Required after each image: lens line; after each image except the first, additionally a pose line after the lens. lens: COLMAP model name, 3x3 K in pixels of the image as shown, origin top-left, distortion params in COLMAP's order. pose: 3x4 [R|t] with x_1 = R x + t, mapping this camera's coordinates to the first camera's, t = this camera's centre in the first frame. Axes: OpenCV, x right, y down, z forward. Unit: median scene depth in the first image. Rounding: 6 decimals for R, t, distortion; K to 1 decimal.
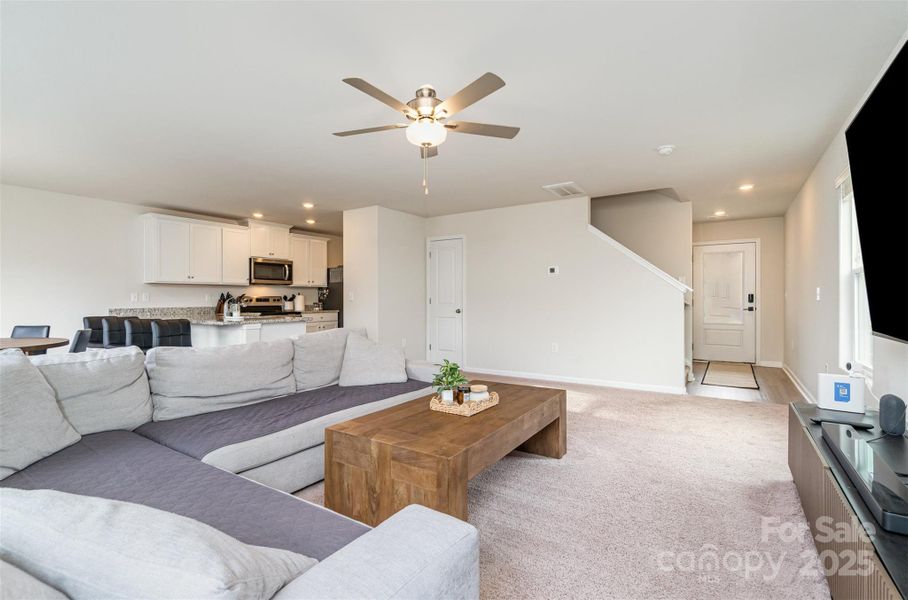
lens RADIAL K [[423.0, 0, 454.5], [0, 423.0, 298.2], [0, 0, 1]] dist [0.003977, 0.000434]
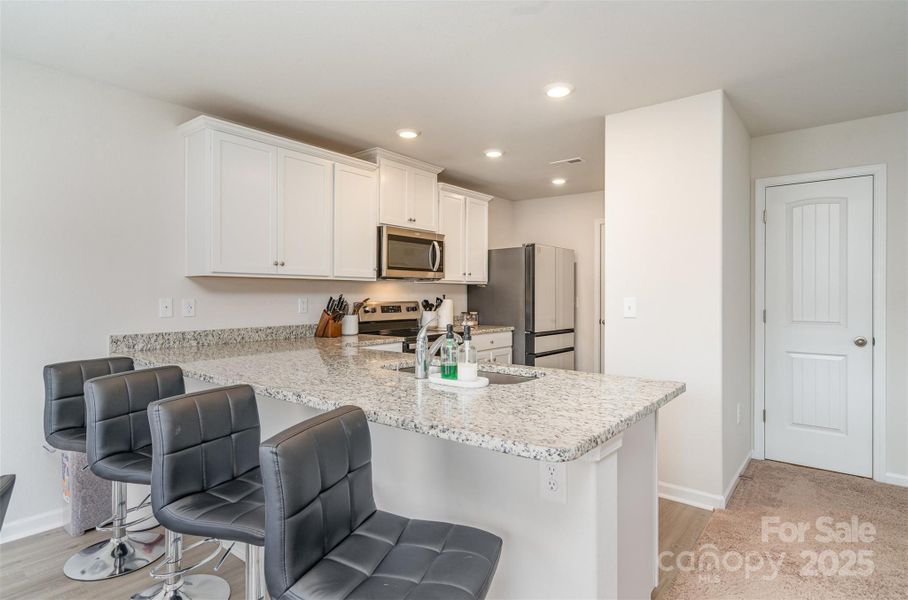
lens RADIAL K [[475.3, 0, 449.2], [0, 475.3, 292.8], [0, 0, 1]] dist [0.004440, -0.000289]
pose [[0.996007, 0.005357, -0.089119, -0.341869], [-0.005545, 0.999983, -0.001855, -0.015565], [0.089107, 0.002342, 0.996019, 0.436512]]
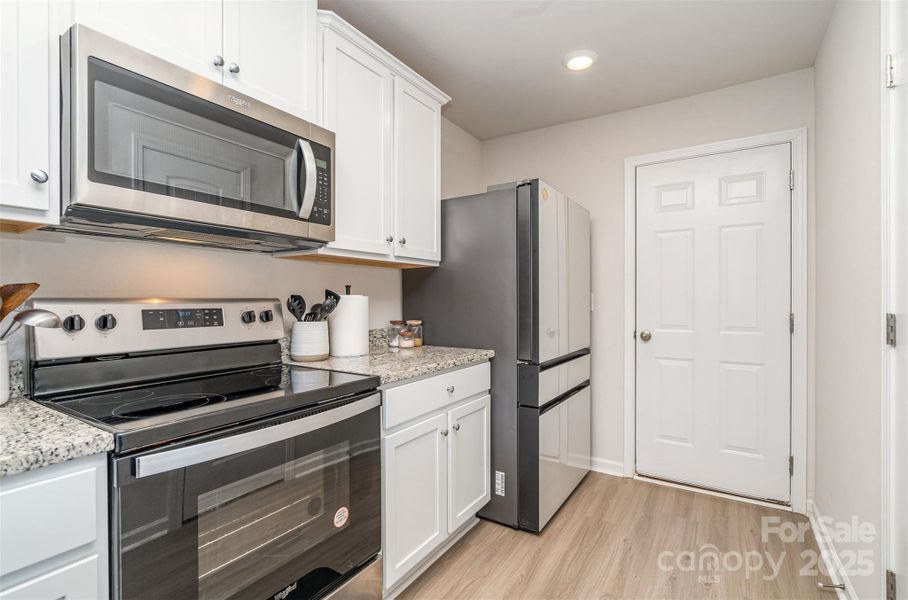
lens RADIAL K [[423.0, 0, 451.6], [0, 423.0, 303.8], [0, 0, 1]] dist [0.003977, 0.000434]
pose [[0.999853, 0.003006, 0.016892, -0.345262], [-0.003184, 0.999940, 0.010518, -0.004576], [-0.016860, -0.010571, 0.999802, 0.830577]]
